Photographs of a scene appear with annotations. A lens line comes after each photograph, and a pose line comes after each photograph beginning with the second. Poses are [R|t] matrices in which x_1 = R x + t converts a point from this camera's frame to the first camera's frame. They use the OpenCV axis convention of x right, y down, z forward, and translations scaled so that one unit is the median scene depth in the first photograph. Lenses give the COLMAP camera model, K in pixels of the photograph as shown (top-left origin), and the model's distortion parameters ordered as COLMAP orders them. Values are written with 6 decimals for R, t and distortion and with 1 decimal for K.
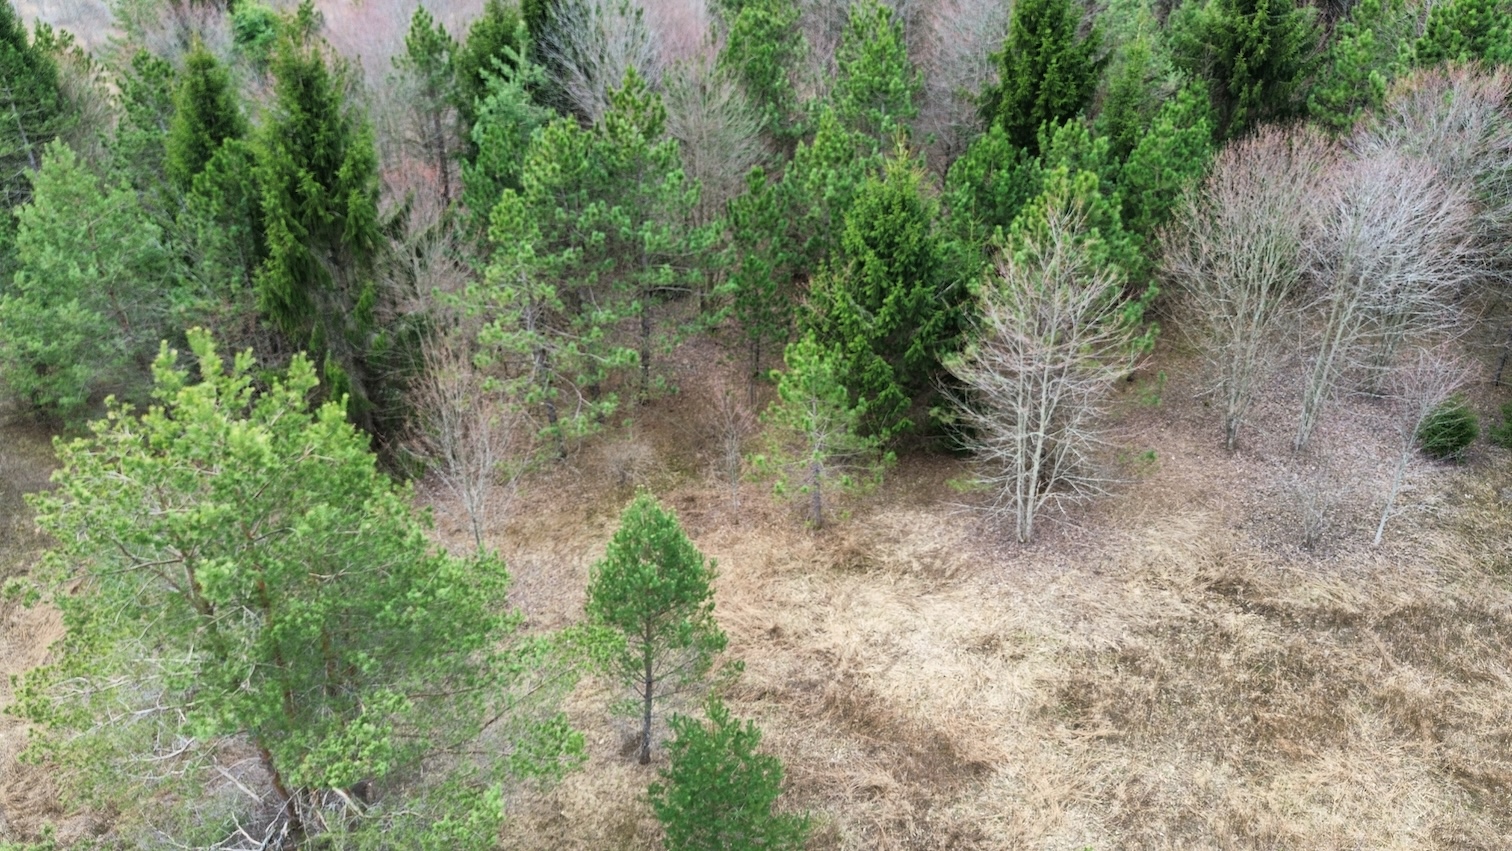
lens RADIAL K [[1083.8, 0, 755.9], [0, 1083.8, 436.4], [0, 0, 1]] dist [0.061229, -0.056724]
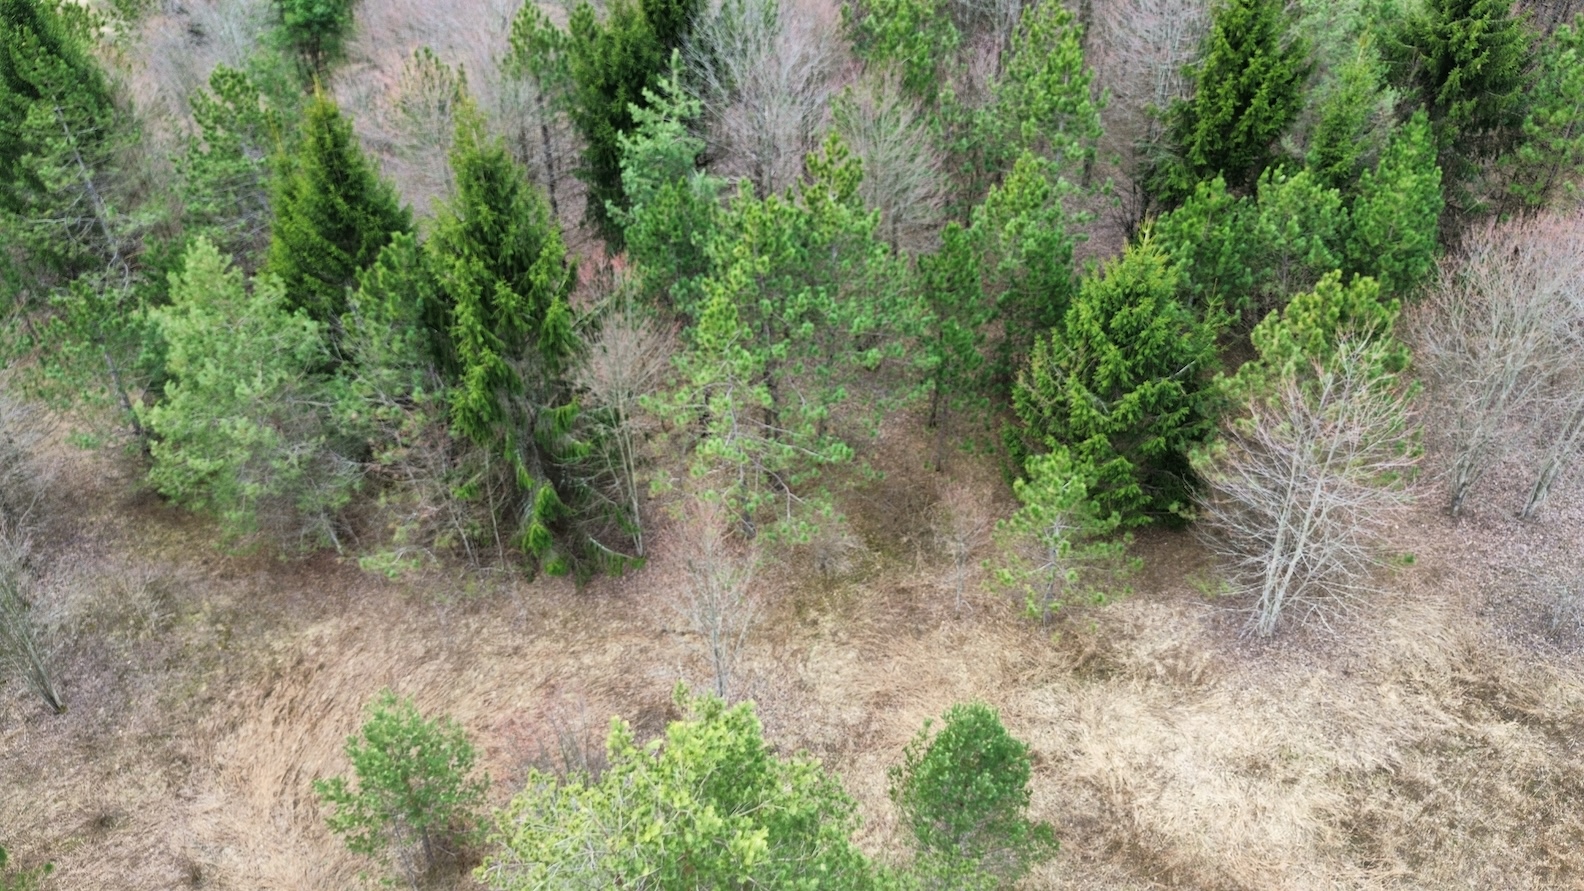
lens RADIAL K [[1135.4, 0, 790.9], [0, 1135.4, 454.0], [0, 0, 1]] dist [0.061229, -0.056724]
pose [[0.997909, -0.040715, 0.050195, -0.221344], [0.033085, 0.988960, 0.144441, -0.225738], [-0.055521, -0.142478, 0.988240, 0.026363]]
